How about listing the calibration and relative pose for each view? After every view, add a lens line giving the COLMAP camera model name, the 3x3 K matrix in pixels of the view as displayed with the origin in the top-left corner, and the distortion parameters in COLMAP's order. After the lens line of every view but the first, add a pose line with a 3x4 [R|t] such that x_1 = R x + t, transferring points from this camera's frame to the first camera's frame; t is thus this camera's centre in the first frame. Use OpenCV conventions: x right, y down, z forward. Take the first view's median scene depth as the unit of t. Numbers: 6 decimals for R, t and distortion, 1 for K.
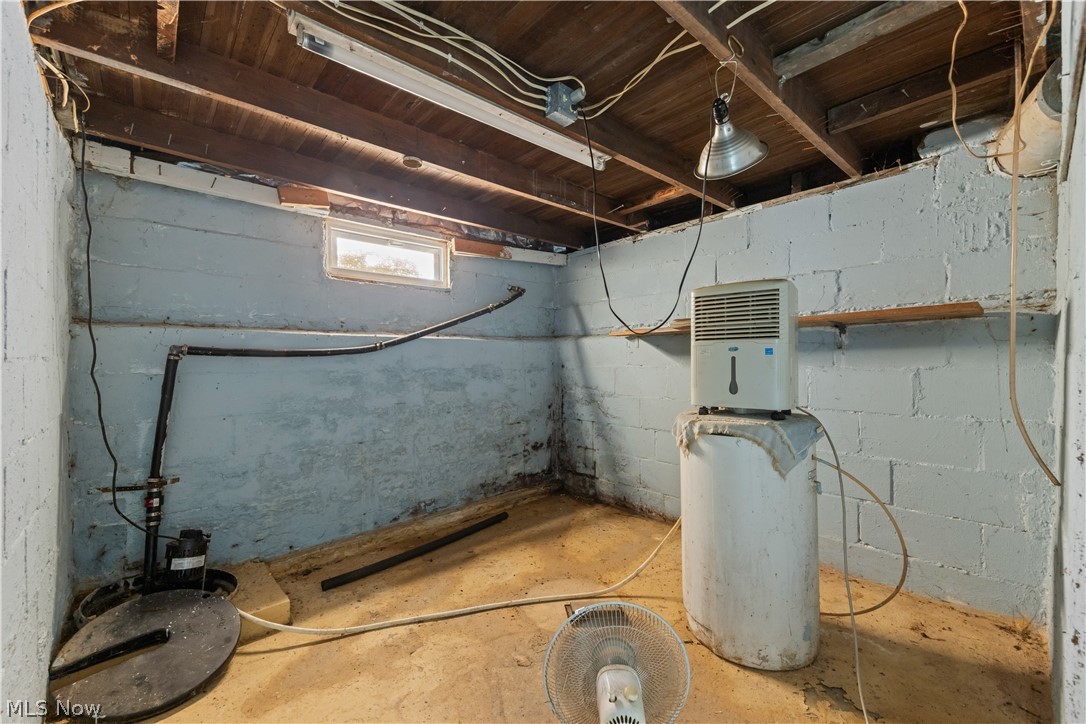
lens RADIAL K [[451.0, 0, 543.0], [0, 451.0, 362.0], [0, 0, 1]] dist [-0.001120, -0.000510]
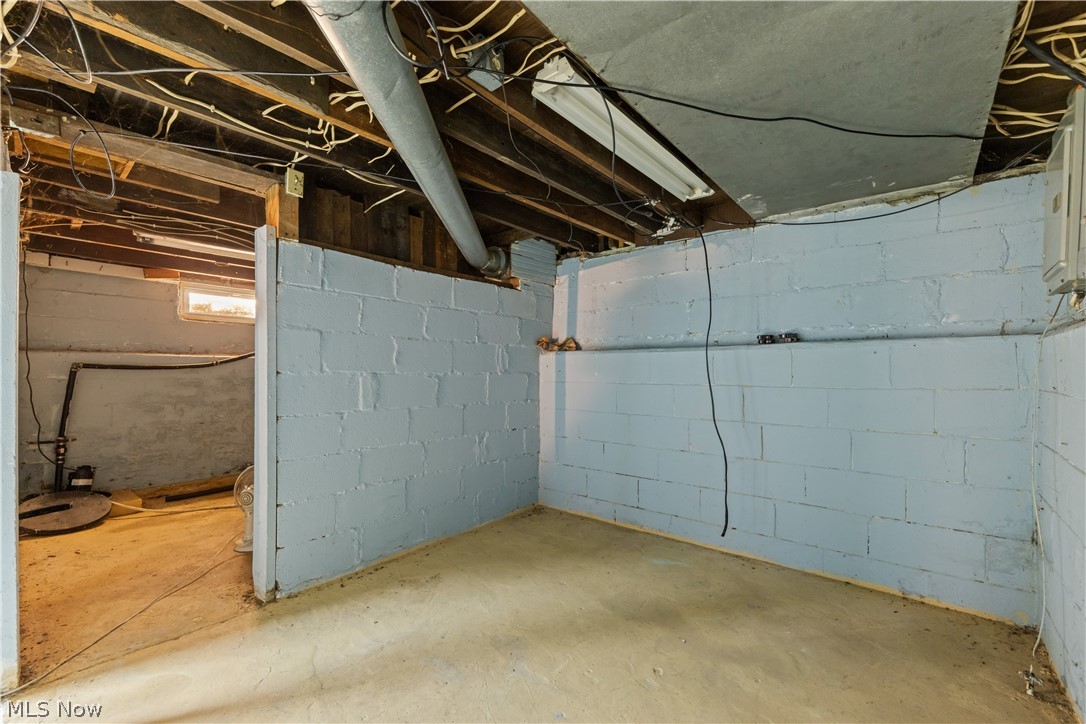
lens RADIAL K [[448.3, 0, 543.4], [0, 448.3, 371.0], [0, 0, 1]] dist [-0.012298, -0.000006]
pose [[0.989774, 0.007892, 0.142425, 0.666182], [-0.006867, 0.999947, -0.007686, -0.003531], [-0.142478, 0.006630, 0.989776, -0.862209]]
